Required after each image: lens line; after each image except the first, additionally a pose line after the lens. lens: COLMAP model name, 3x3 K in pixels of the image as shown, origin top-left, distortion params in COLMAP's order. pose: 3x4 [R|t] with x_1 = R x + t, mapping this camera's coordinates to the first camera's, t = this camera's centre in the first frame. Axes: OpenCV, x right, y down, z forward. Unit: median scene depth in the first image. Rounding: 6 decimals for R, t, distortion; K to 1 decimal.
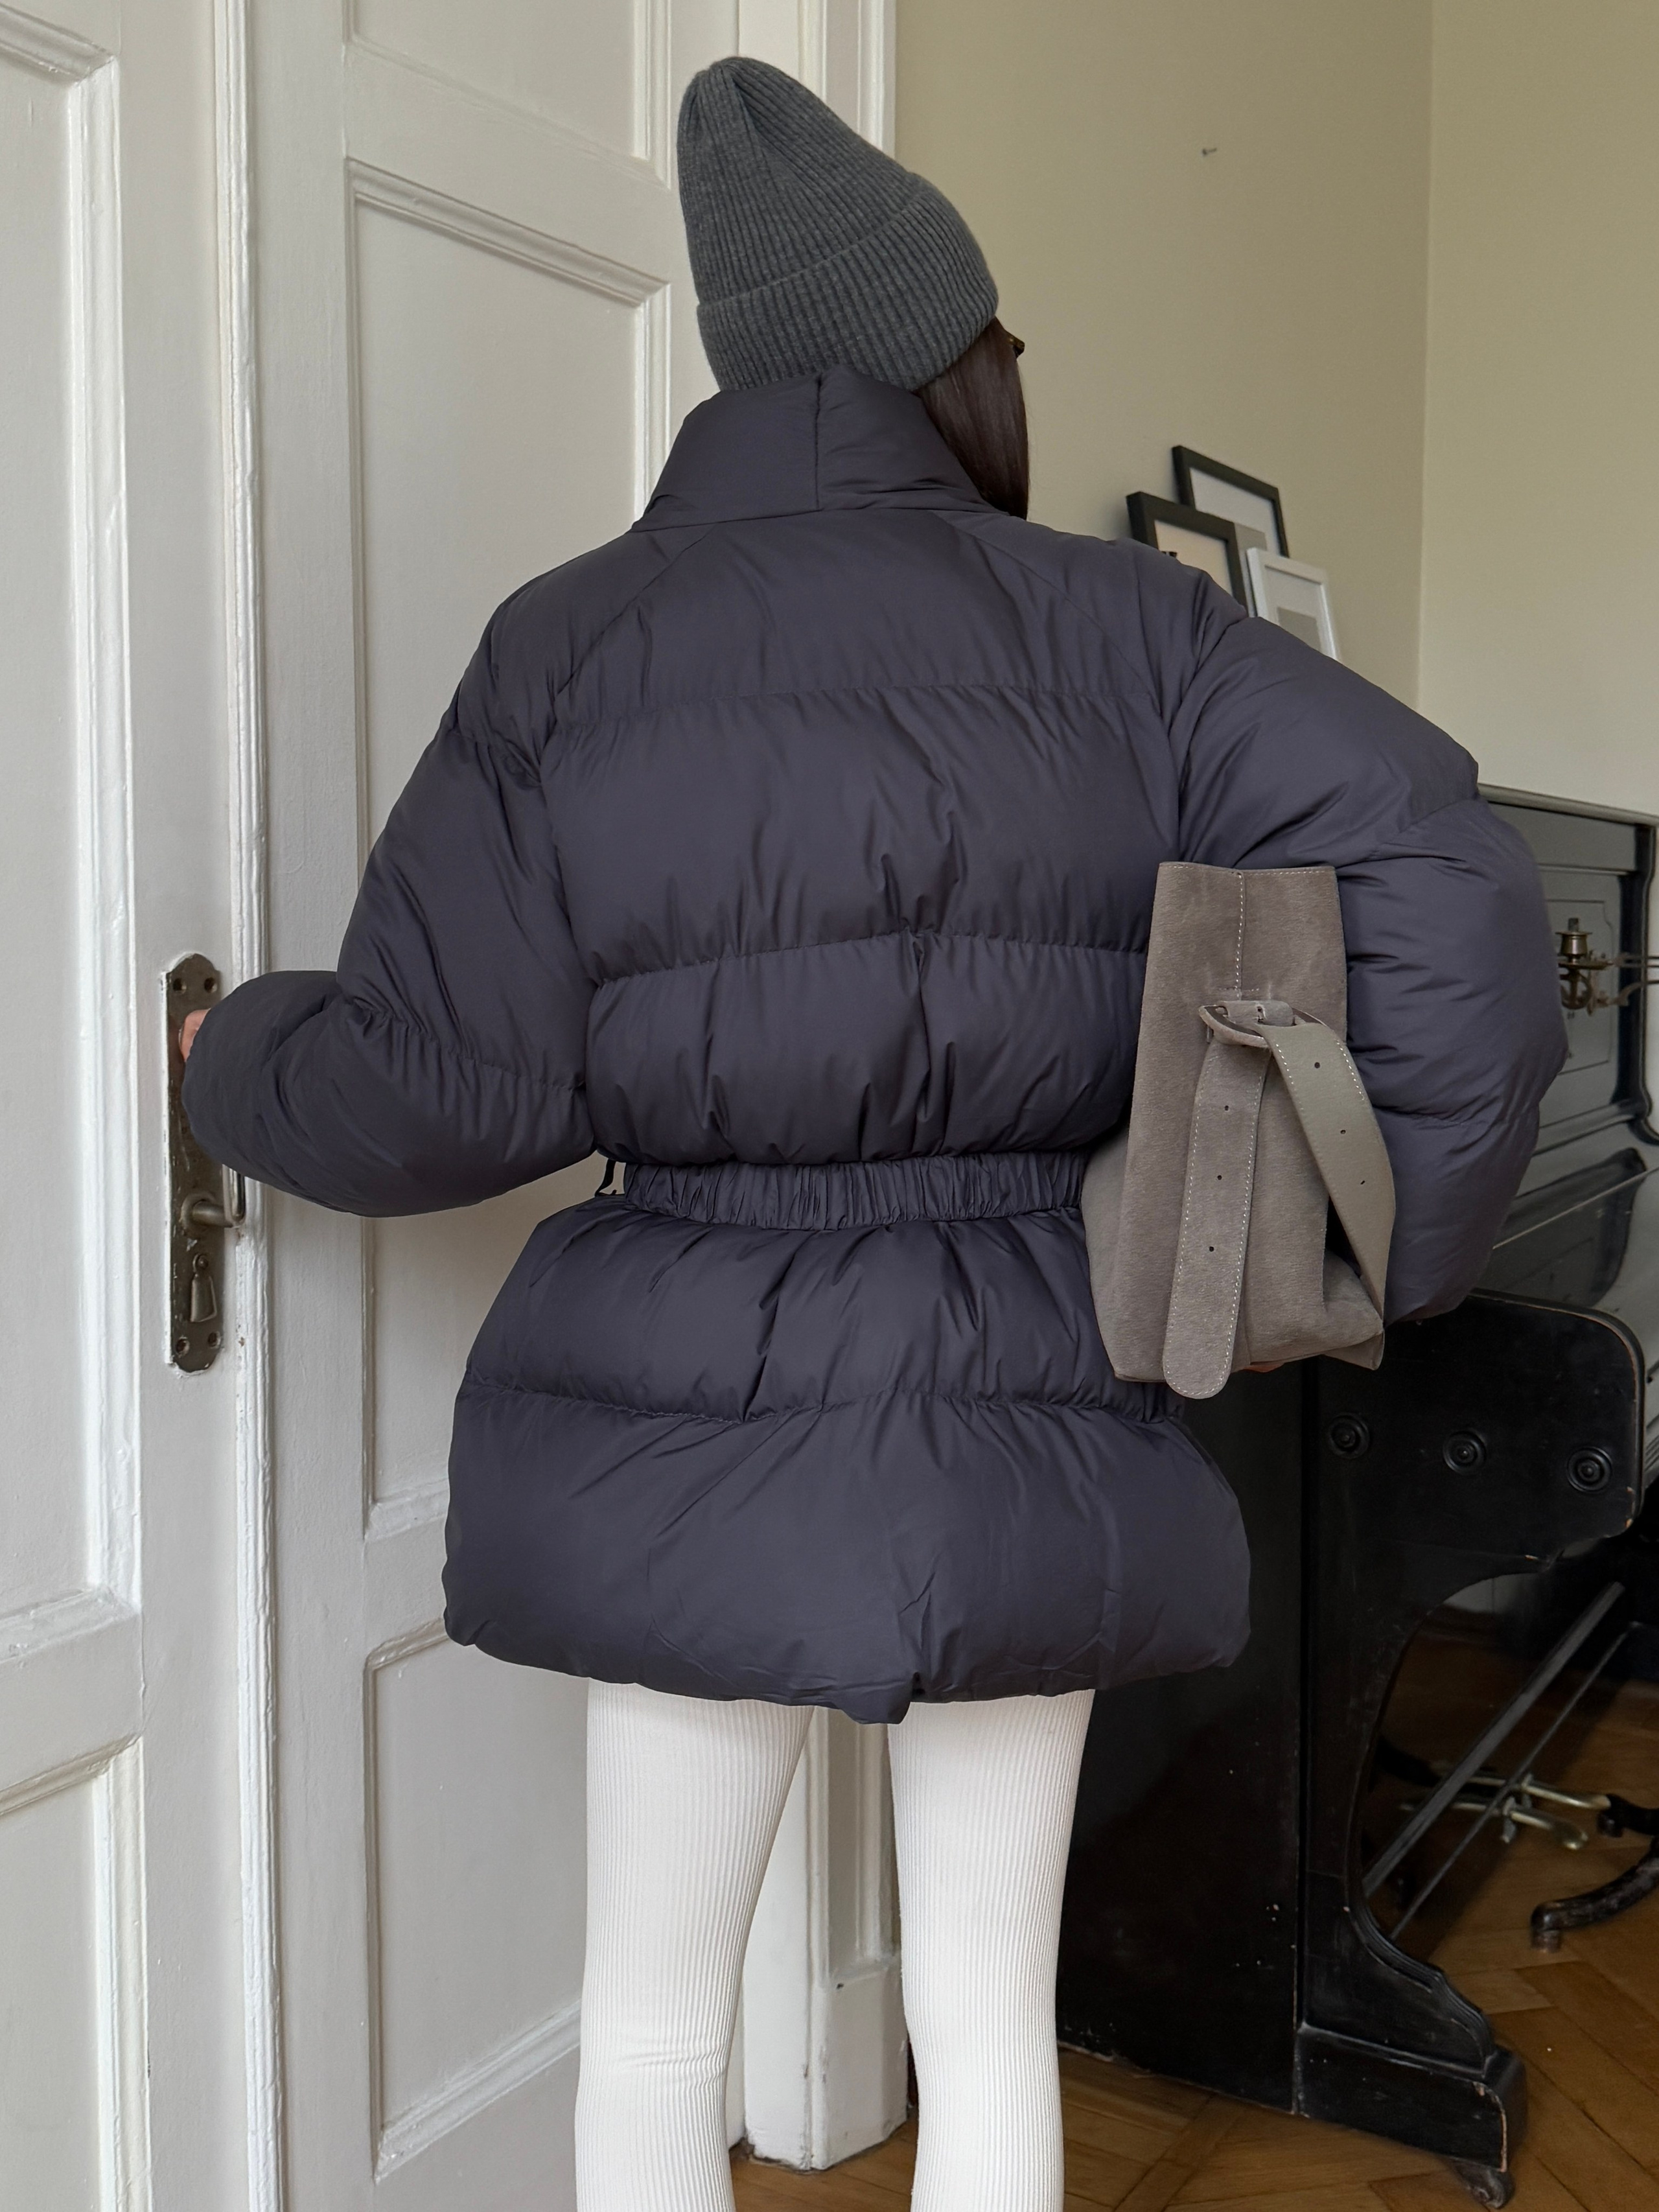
lens RADIAL K [[2810.3, 0, 825.5], [0, 2810.3, 1109.4], [0, 0, 1]] dist [0.005594, 0.000000]
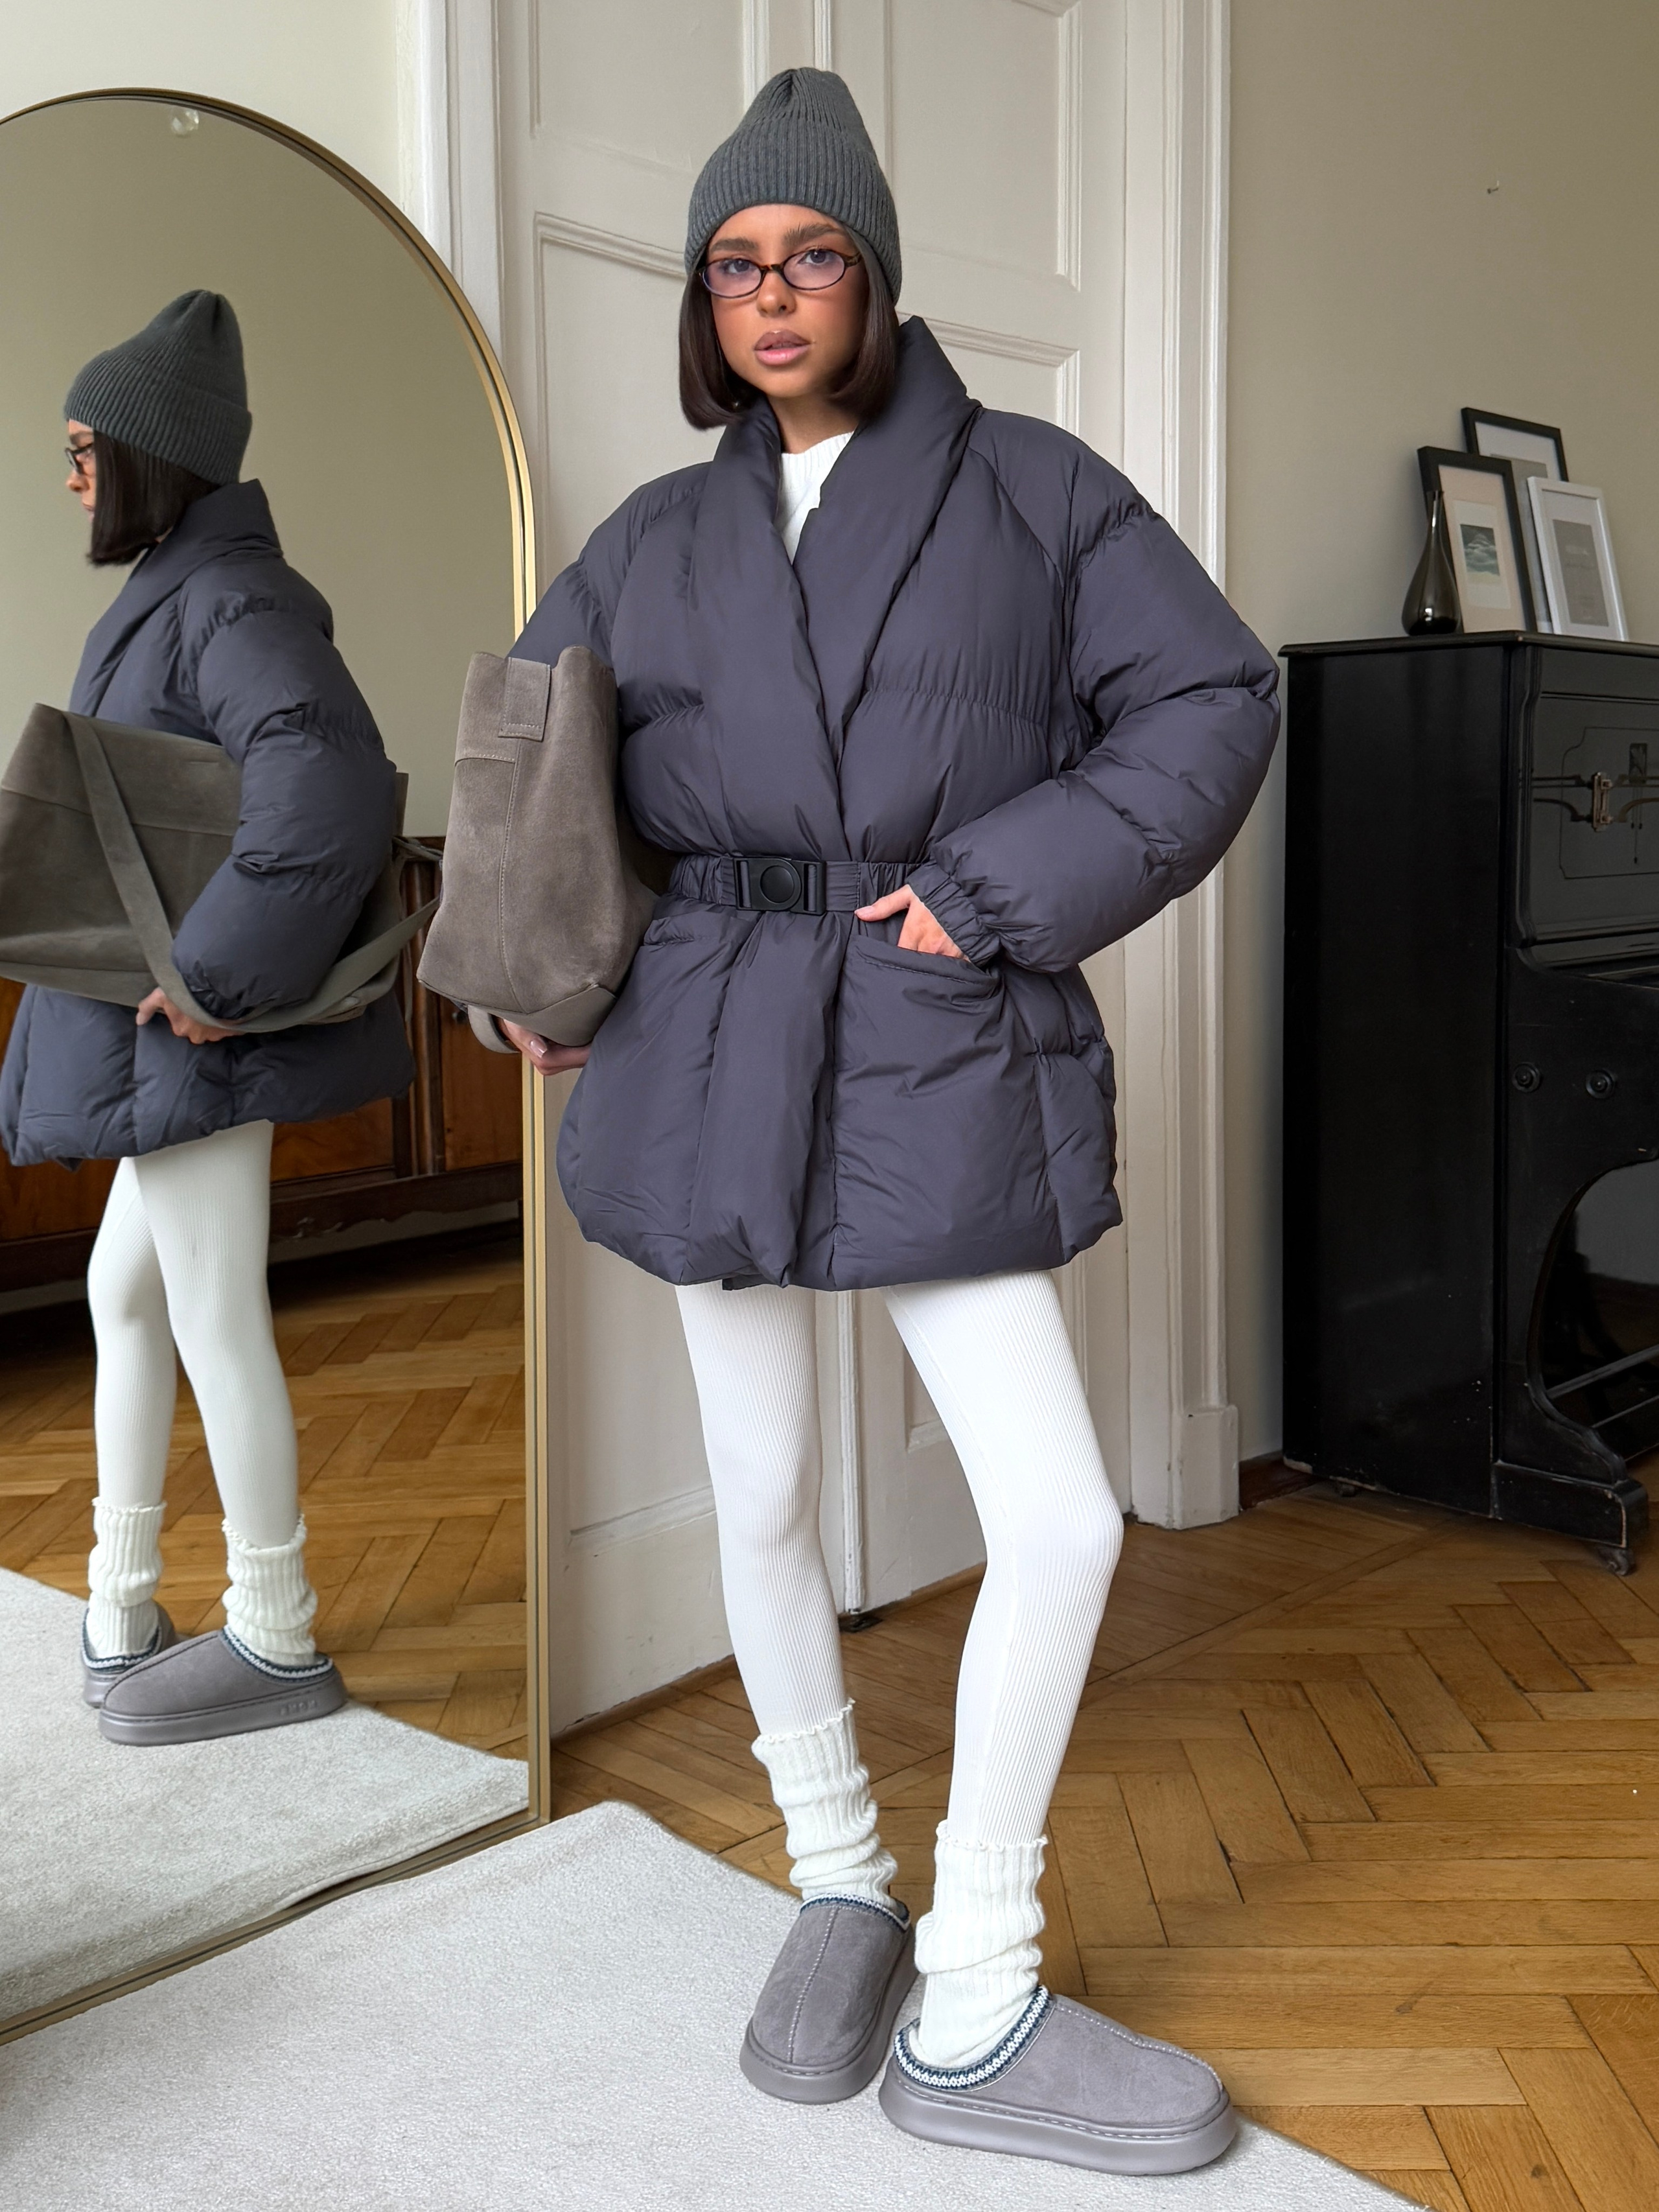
lens RADIAL K [[2810.3, 0, 827.0], [0, 2810.3, 1100.5], [0, 0, 1]] dist [0.005594, 0.000000]
pose [[0.985234, -0.001007, -0.171210, 0.071805], [0.006927, 0.999398, 0.033982, 0.073697], [0.171073, -0.034666, 0.984648, -0.574773]]
